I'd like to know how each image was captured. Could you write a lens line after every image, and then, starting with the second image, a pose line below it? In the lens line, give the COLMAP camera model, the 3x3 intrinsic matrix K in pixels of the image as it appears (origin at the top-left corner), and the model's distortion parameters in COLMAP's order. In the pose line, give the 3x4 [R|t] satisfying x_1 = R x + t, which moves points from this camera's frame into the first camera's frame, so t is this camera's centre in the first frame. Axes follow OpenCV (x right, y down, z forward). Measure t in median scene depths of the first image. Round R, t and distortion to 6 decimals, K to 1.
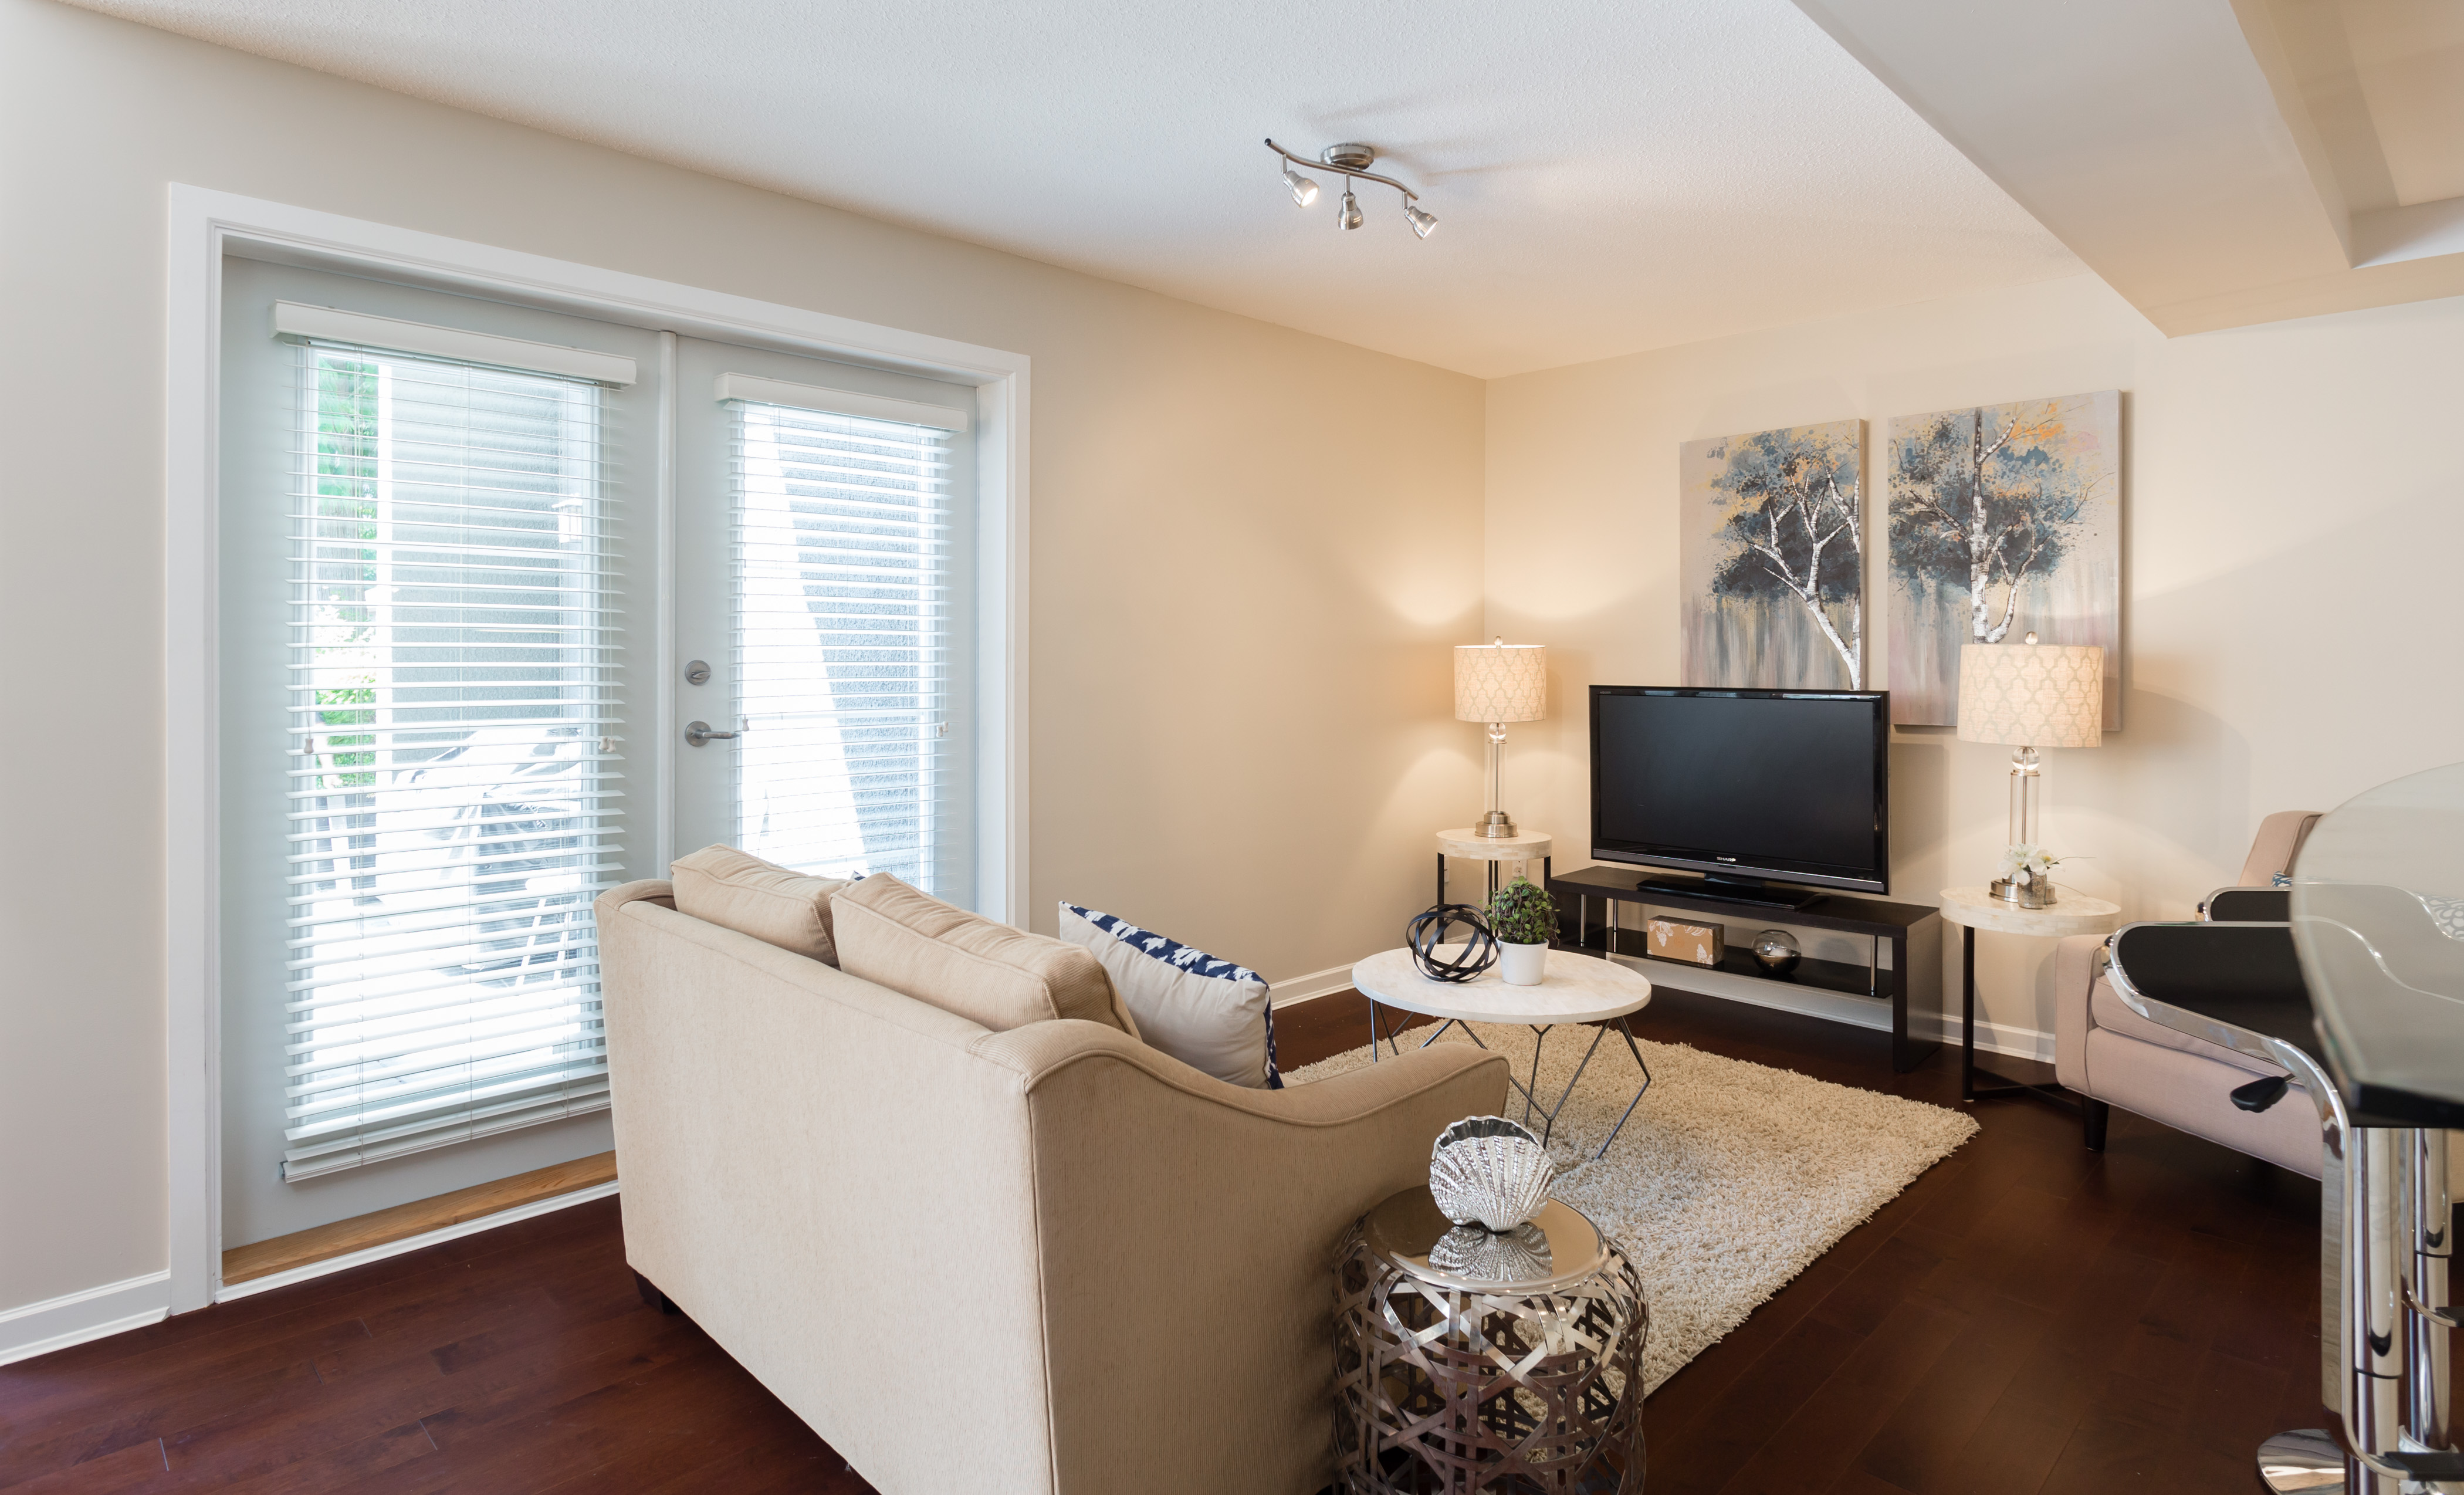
lens RADIAL K [[1271.2, 0, 1209.3], [0, 1271.2, 665.1], [0, 0, 1]] dist [-0.003967, -0.000529]
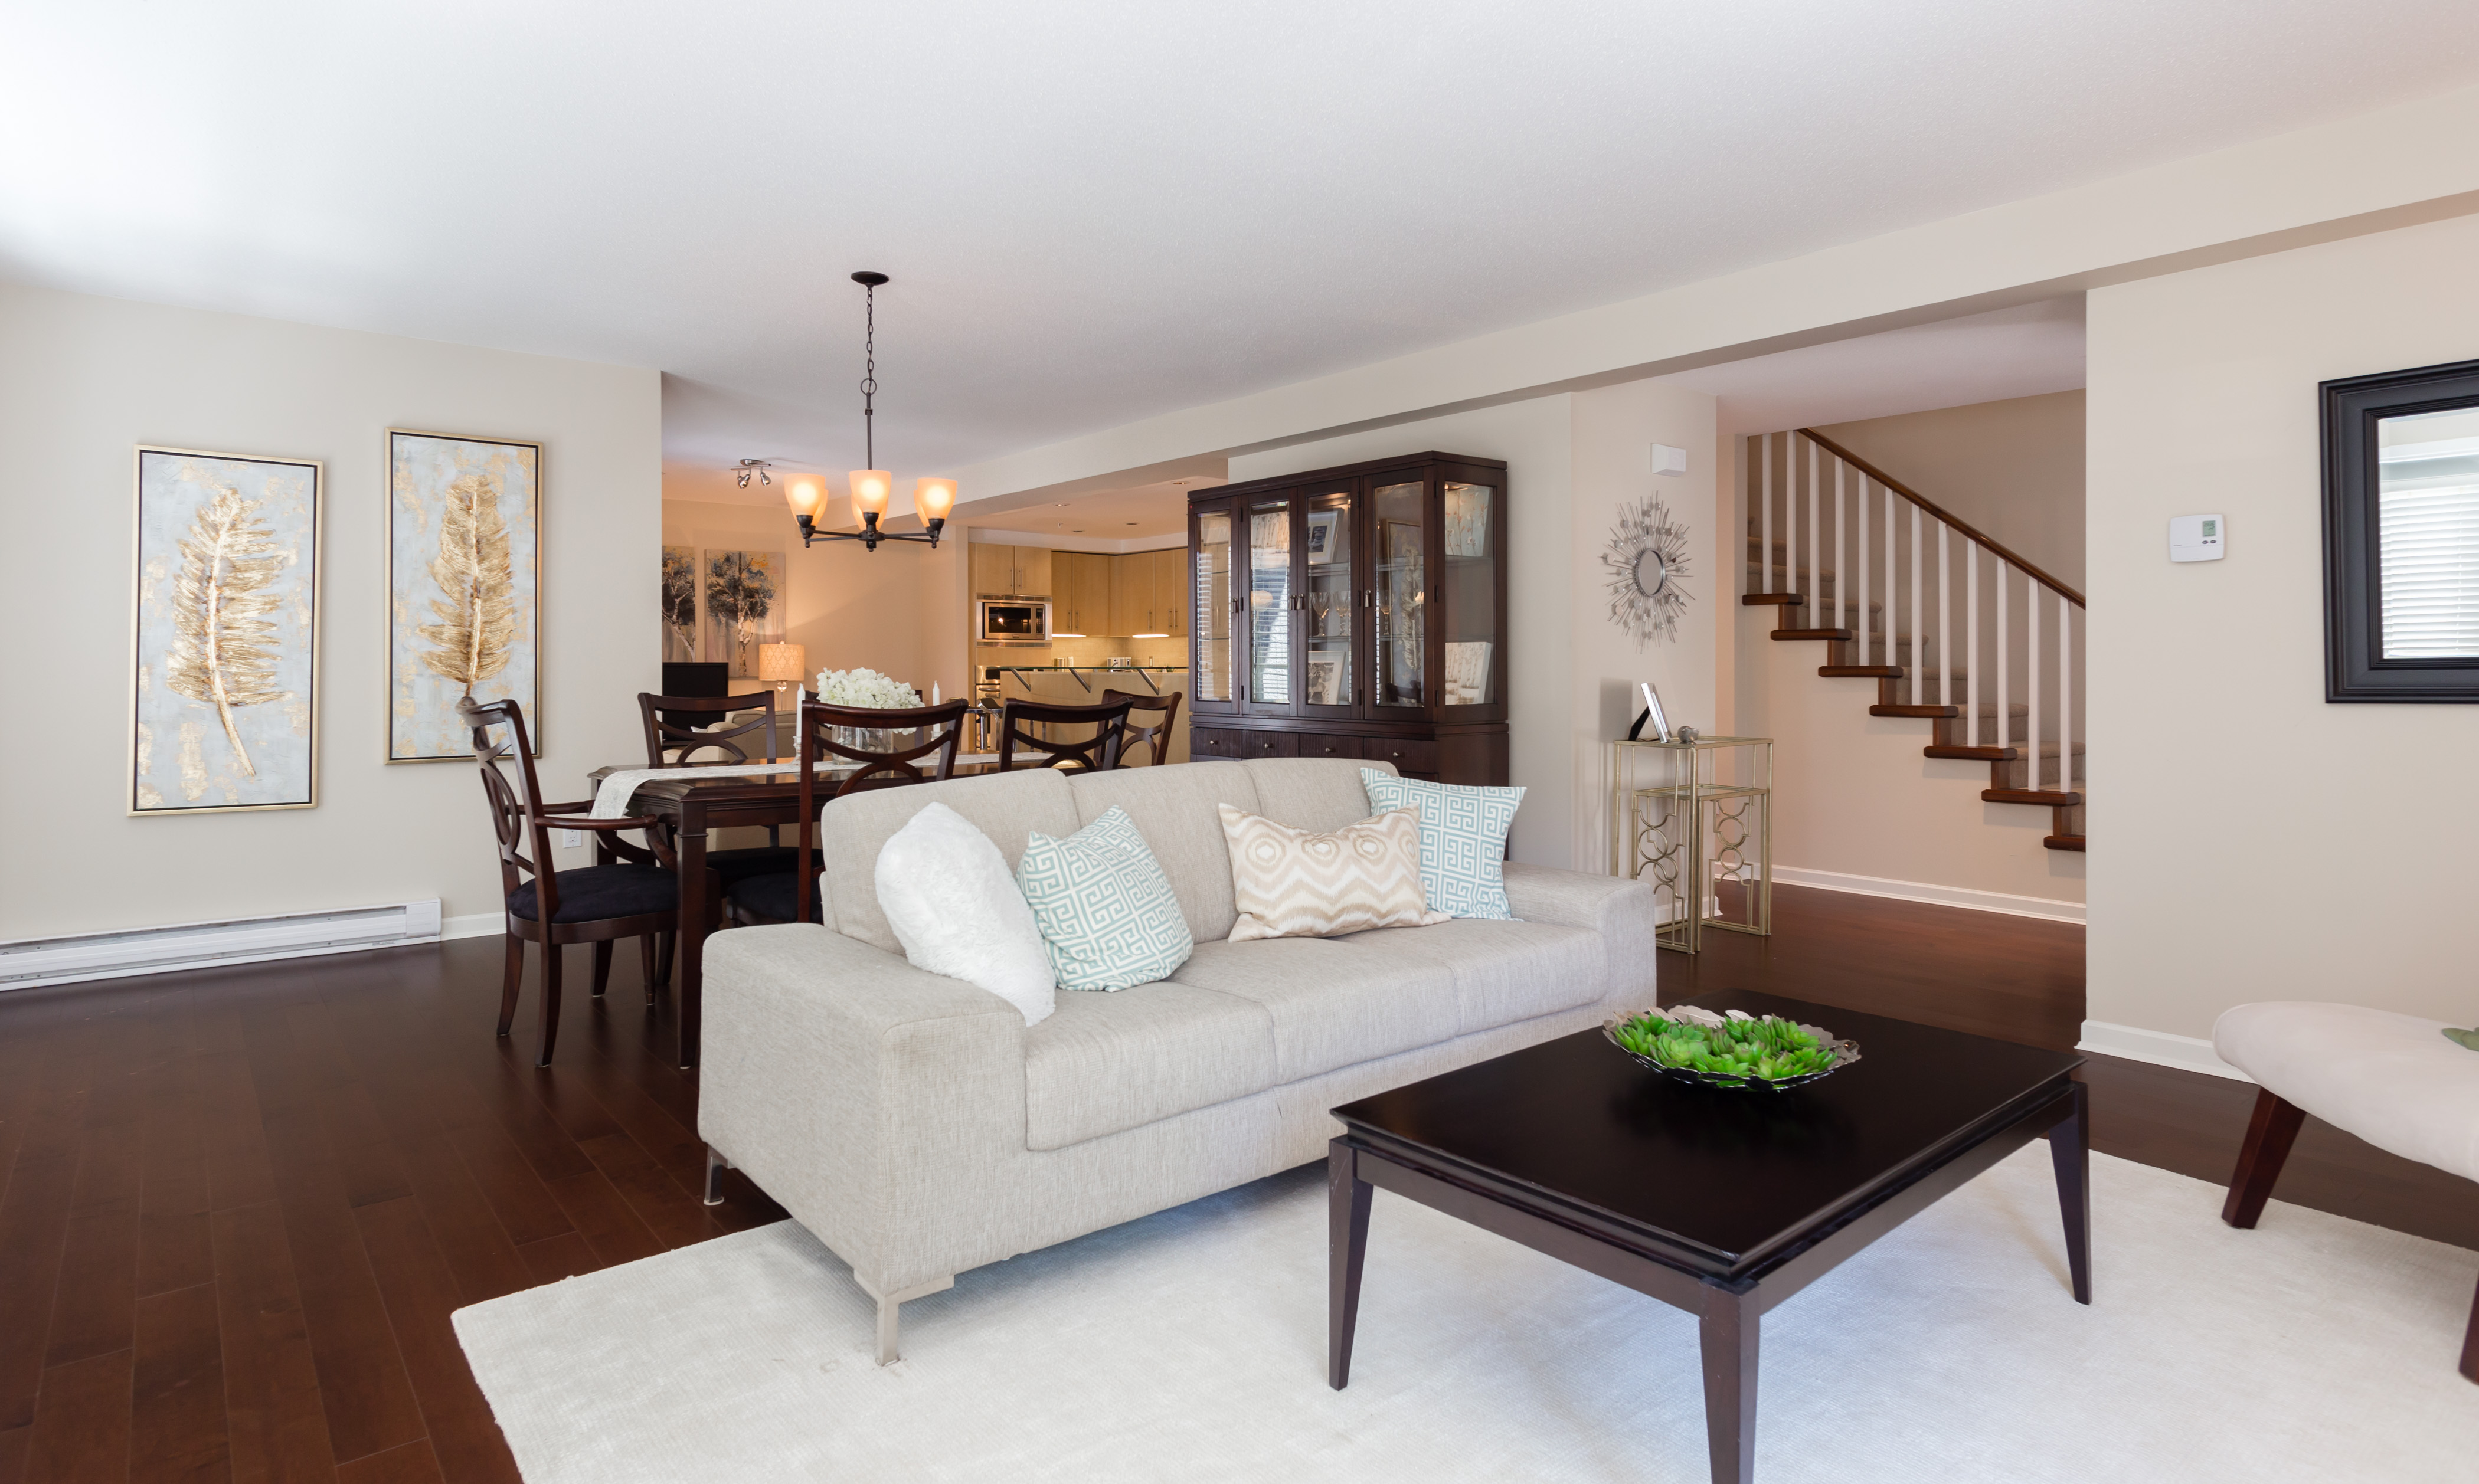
lens RADIAL K [[1265.7, 0, 1226.5], [0, 1265.7, 676.5], [0, 0, 1]] dist [0.000086, 0.000085]
pose [[0.084517, -0.009838, 0.996374, -1.724399], [0.011062, 0.999899, 0.008934, 0.034032], [-0.996361, 0.010267, 0.084617, -0.169565]]
